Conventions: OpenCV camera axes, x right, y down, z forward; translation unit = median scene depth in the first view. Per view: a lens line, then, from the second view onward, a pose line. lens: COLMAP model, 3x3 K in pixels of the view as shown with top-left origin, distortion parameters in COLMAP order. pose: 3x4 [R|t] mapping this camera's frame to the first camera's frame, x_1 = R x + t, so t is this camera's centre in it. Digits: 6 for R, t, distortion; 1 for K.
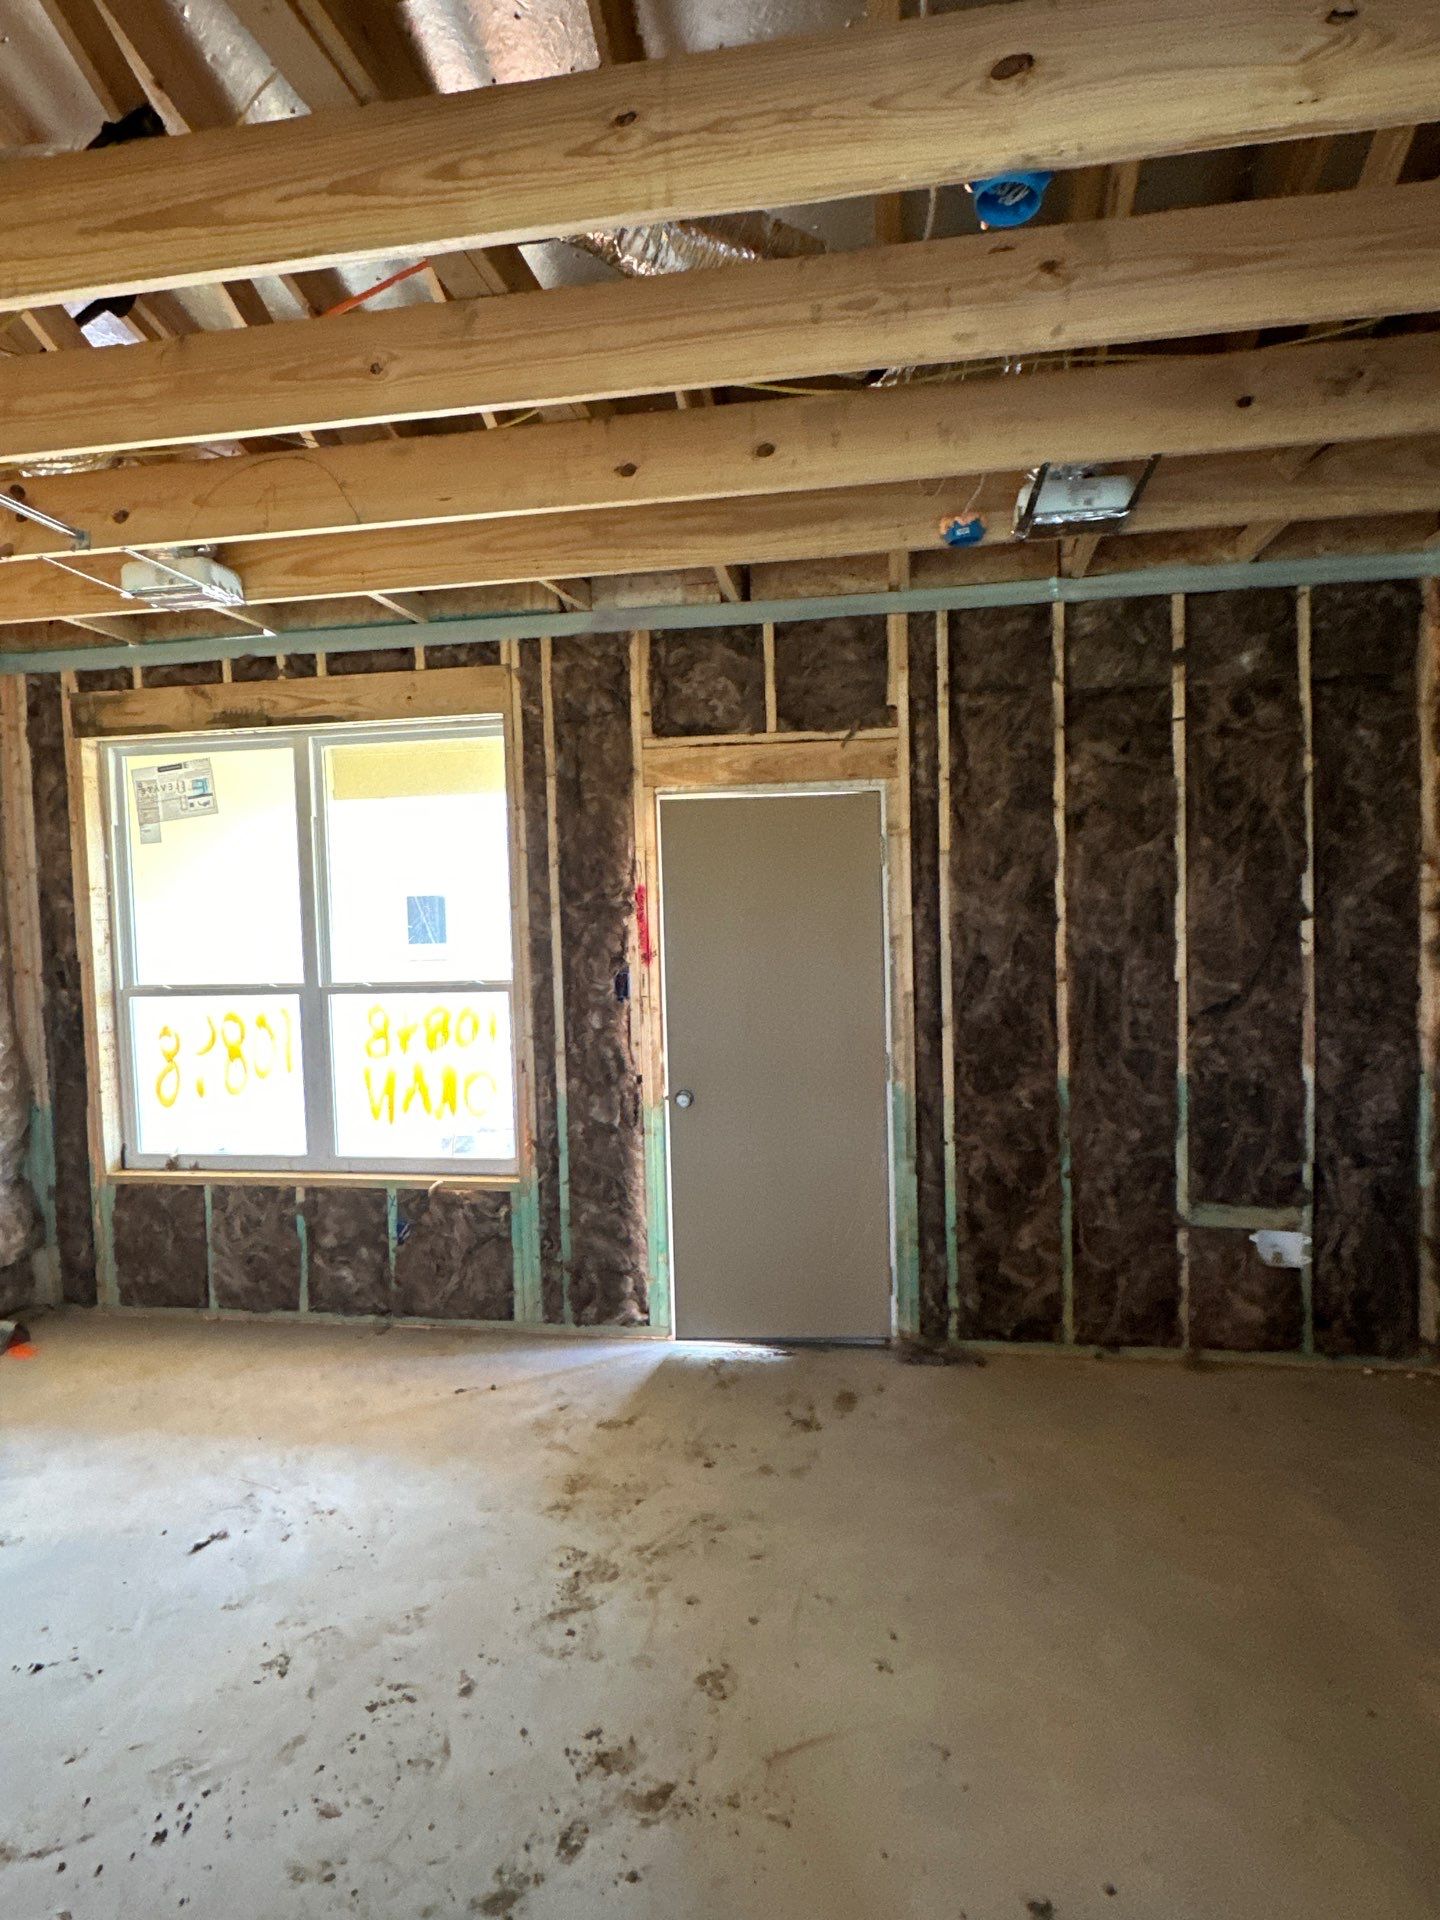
lens RADIAL K [[1103.3, 0, 717.0], [0, 1103.3, 958.7], [0, 0, 1]] dist [-0.001904, 0.000113]
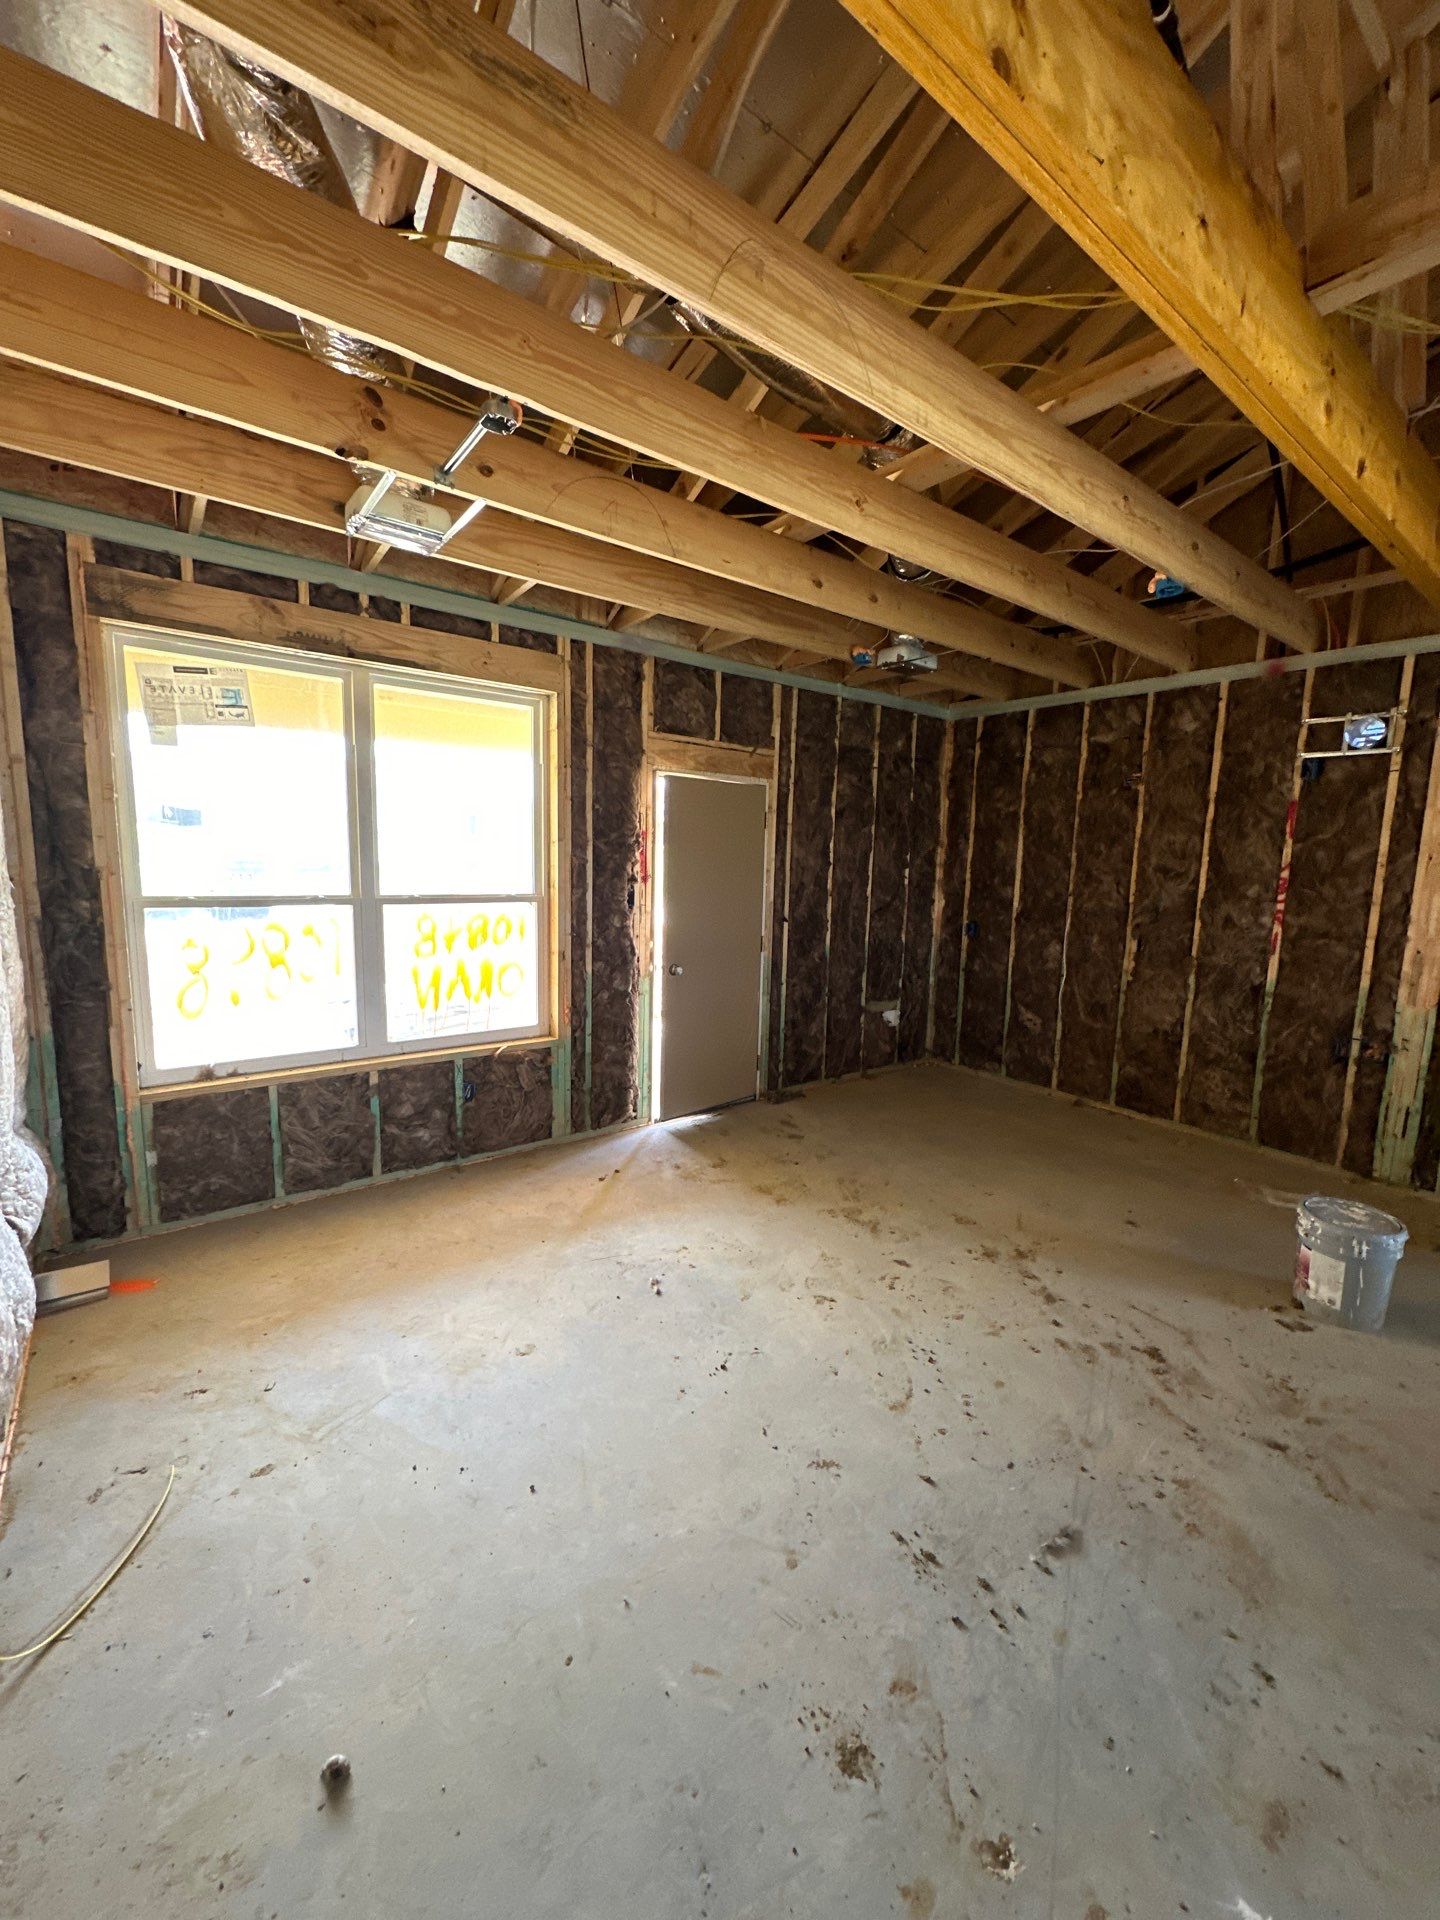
lens RADIAL K [[764.4, 0, 720.4], [0, 764.4, 959.4], [0, 0, 1]] dist [-0.002256, -0.000652]
pose [[0.675205, -0.055576, 0.735533, -0.756400], [-0.015122, 0.995905, 0.089131, 0.013558], [-0.737475, -0.071305, 0.671600, 0.211403]]
